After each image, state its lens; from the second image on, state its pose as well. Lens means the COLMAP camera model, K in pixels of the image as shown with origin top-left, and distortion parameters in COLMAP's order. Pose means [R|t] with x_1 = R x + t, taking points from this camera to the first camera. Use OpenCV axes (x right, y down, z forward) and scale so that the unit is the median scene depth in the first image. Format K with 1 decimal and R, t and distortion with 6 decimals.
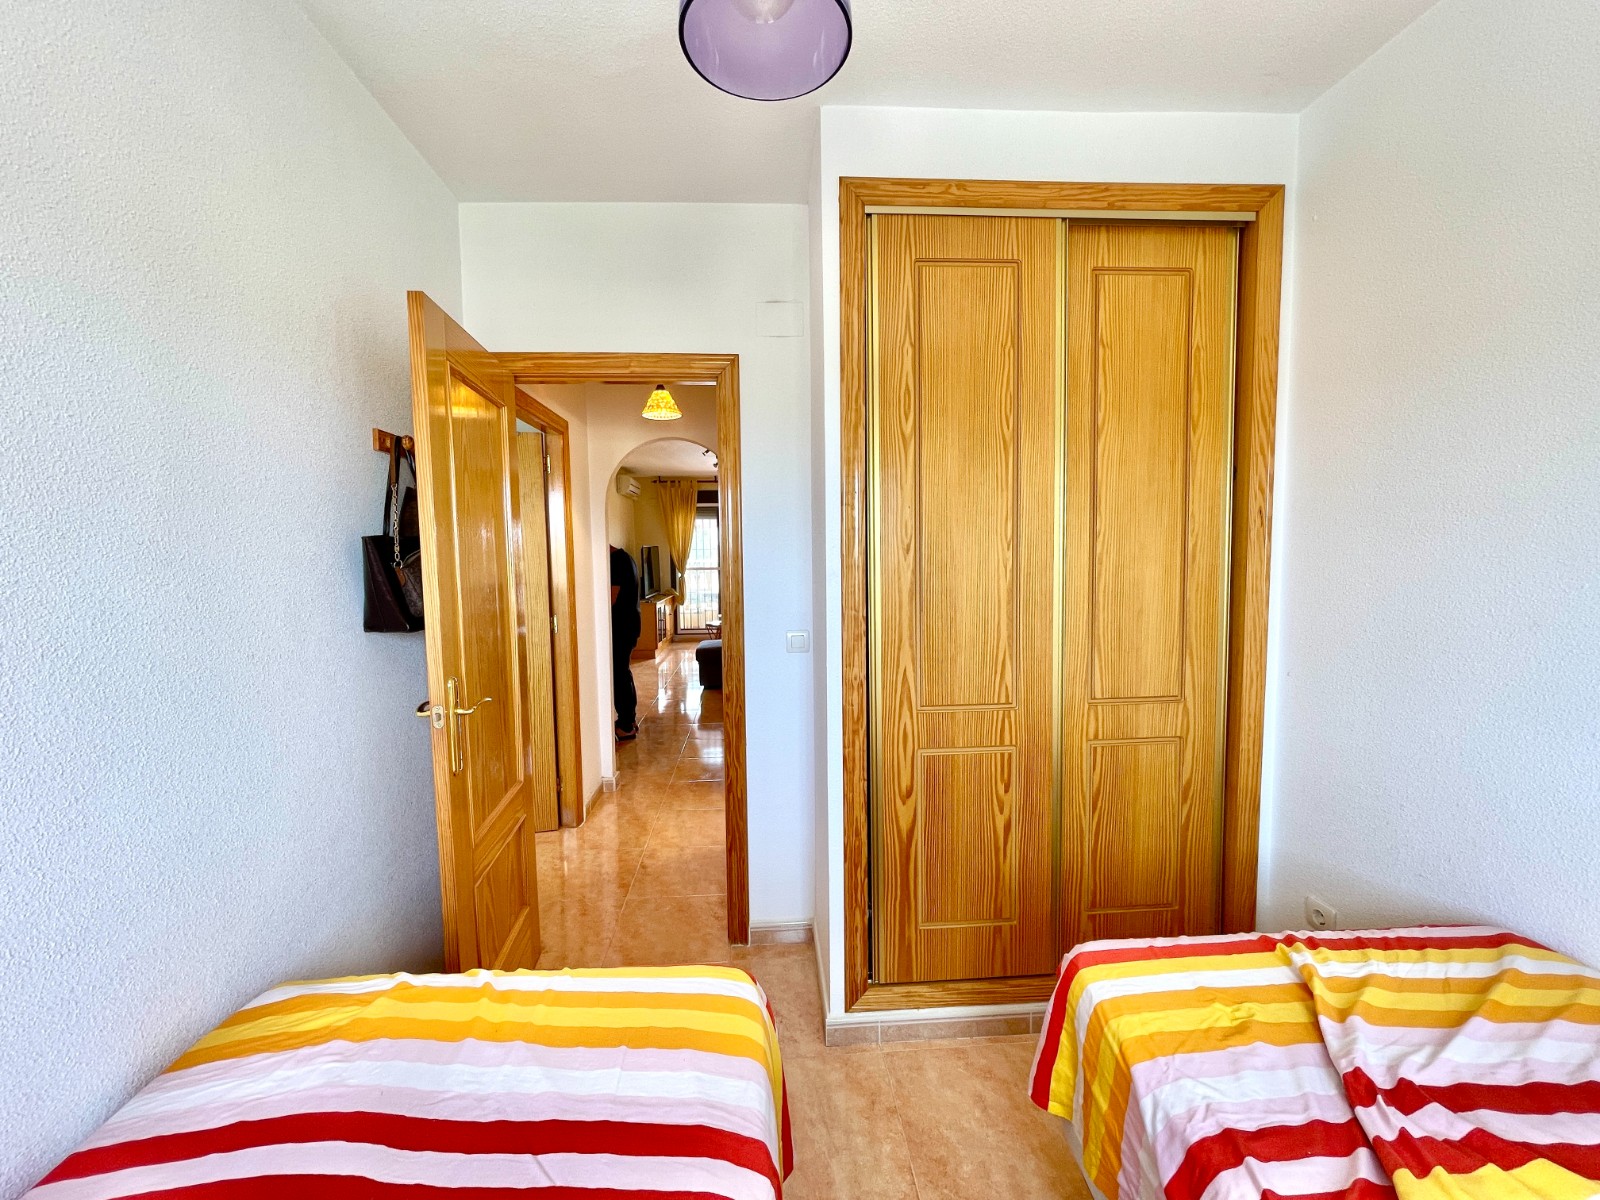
lens RADIAL K [[649.7, 0, 796.3], [0, 649.7, 608.1], [0, 0, 1]] dist [-0.006055, 0.000657]
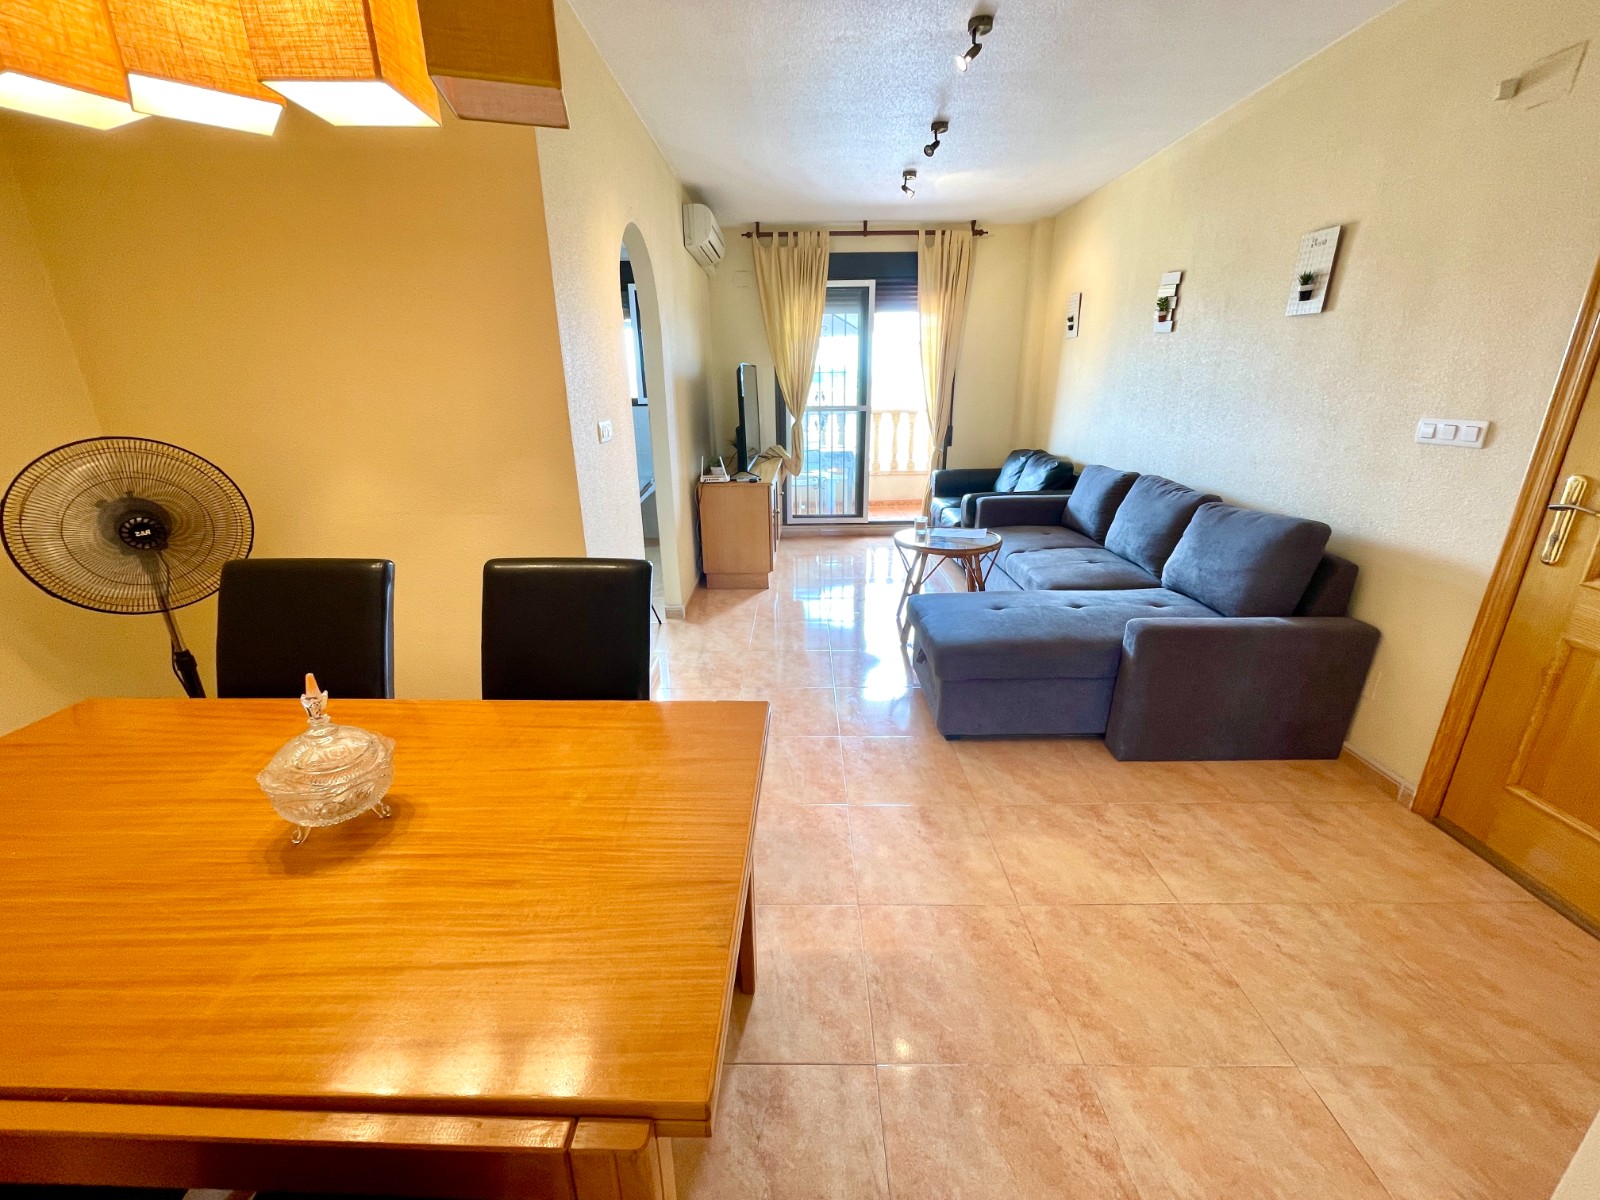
lens RADIAL K [[649.7, 0, 803.2], [0, 649.7, 607.4], [0, 0, 1]] dist [-0.006055, 0.000657]
pose [[0.998315, 0.021255, -0.053990, -0.137274], [-0.006667, 0.966346, 0.257158, -0.039472], [0.057639, -0.256364, 0.964860, 0.417299]]
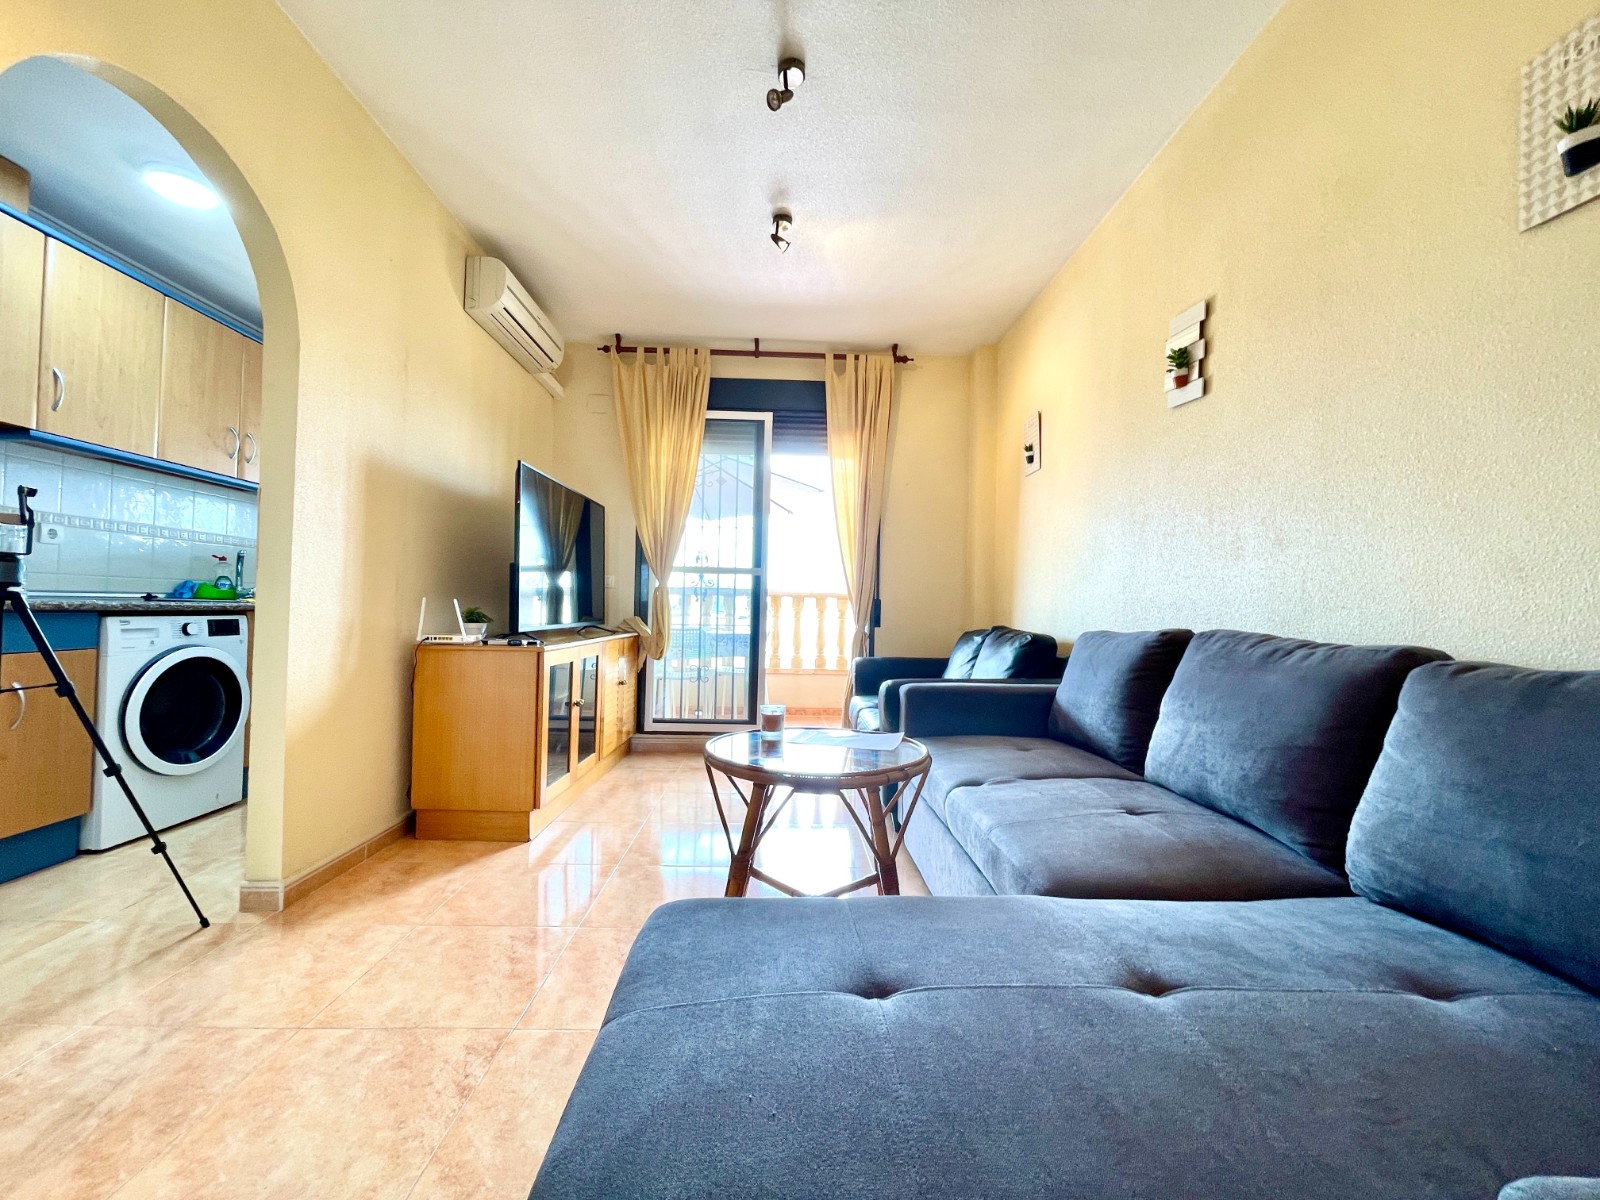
lens RADIAL K [[649.7, 0, 804.6], [0, 649.7, 598.6], [0, 0, 1]] dist [-0.006055, 0.000657]
pose [[0.999043, 0.035564, -0.025477, -0.077912], [-0.037831, 0.994774, -0.094830, -0.007525], [0.021971, 0.095703, 0.995167, 0.606625]]
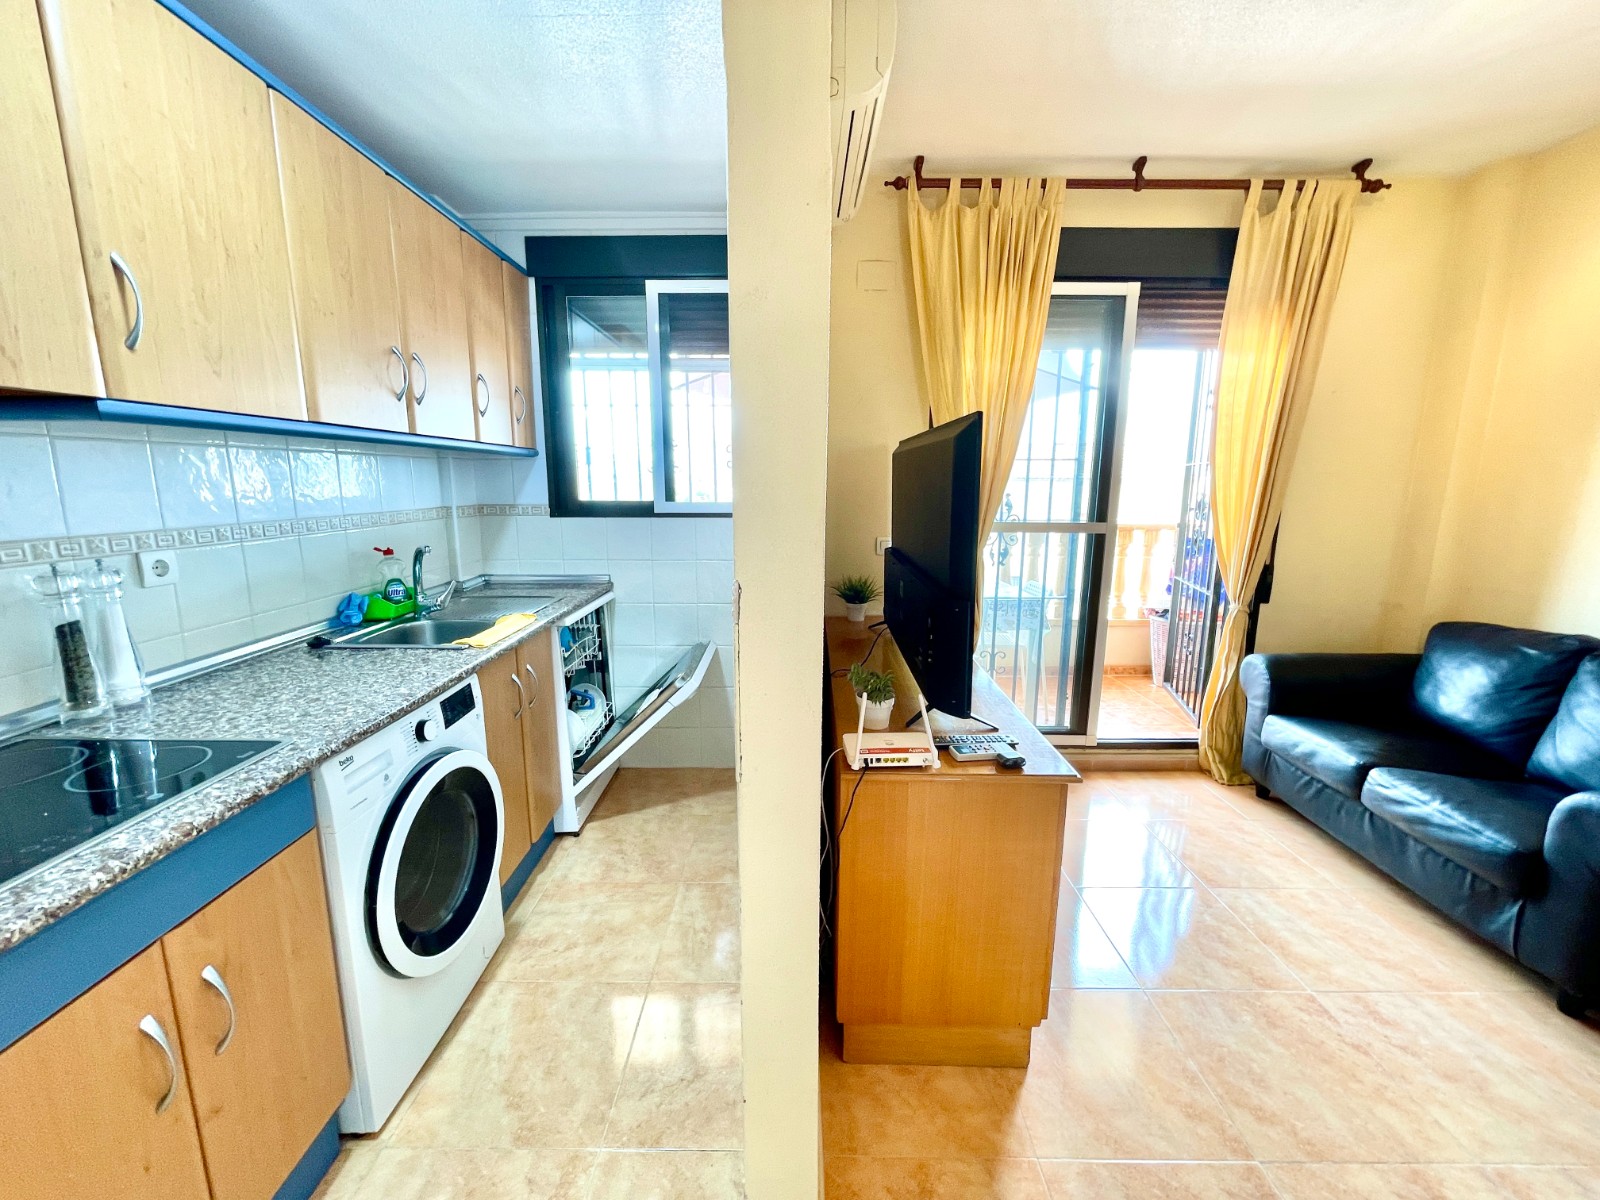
lens RADIAL K [[649.7, 0, 801.7], [0, 649.7, 597.5], [0, 0, 1]] dist [-0.006055, 0.000657]
pose [[0.998184, 0.025853, -0.054413, -0.233638], [-0.020304, 0.994763, 0.100168, -0.057485], [0.056718, -0.098881, 0.993482, 0.717233]]
